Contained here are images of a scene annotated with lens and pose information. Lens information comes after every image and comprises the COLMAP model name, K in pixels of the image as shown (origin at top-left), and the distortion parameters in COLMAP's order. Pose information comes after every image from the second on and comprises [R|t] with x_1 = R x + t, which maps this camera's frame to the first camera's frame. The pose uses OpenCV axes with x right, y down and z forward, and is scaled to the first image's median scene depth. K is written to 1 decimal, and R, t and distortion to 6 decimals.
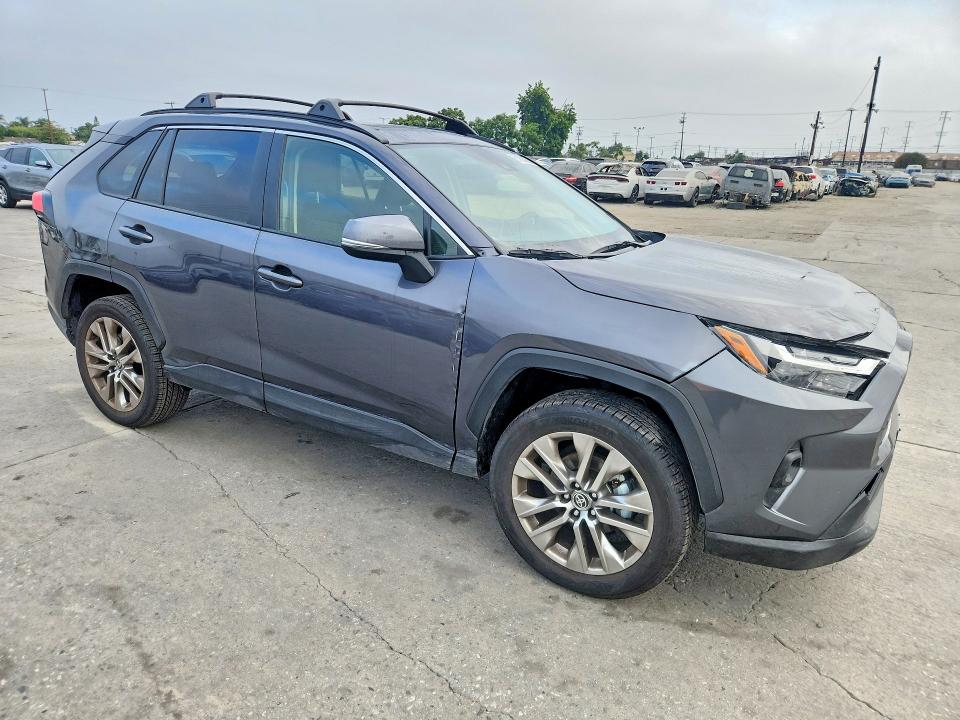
lens RADIAL K [[716.7, 0, 459.4], [0, 716.7, 358.8], [0, 0, 1]] dist [0.054213, -0.041536]
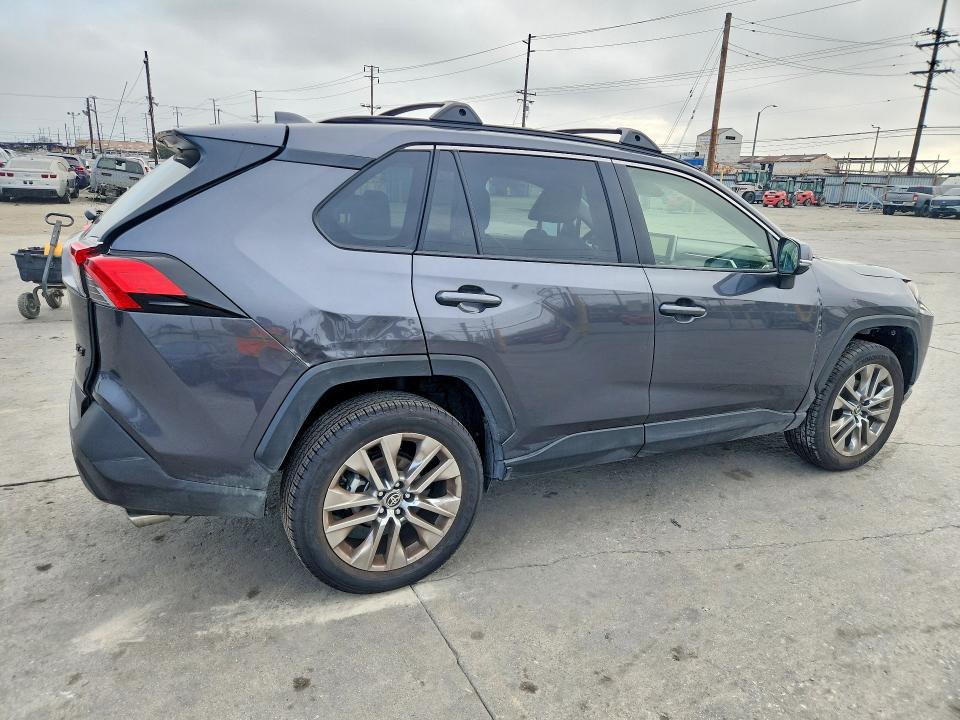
lens RADIAL K [[716.7, 0, 480.0], [0, 716.7, 364.2], [0, 0, 1]] dist [0.054213, -0.041536]
pose [[0.452678, -0.236149, 0.859835, -1.154437], [0.210094, 0.965391, 0.154532, -0.235039], [-0.866570, 0.110693, 0.486625, 0.706238]]
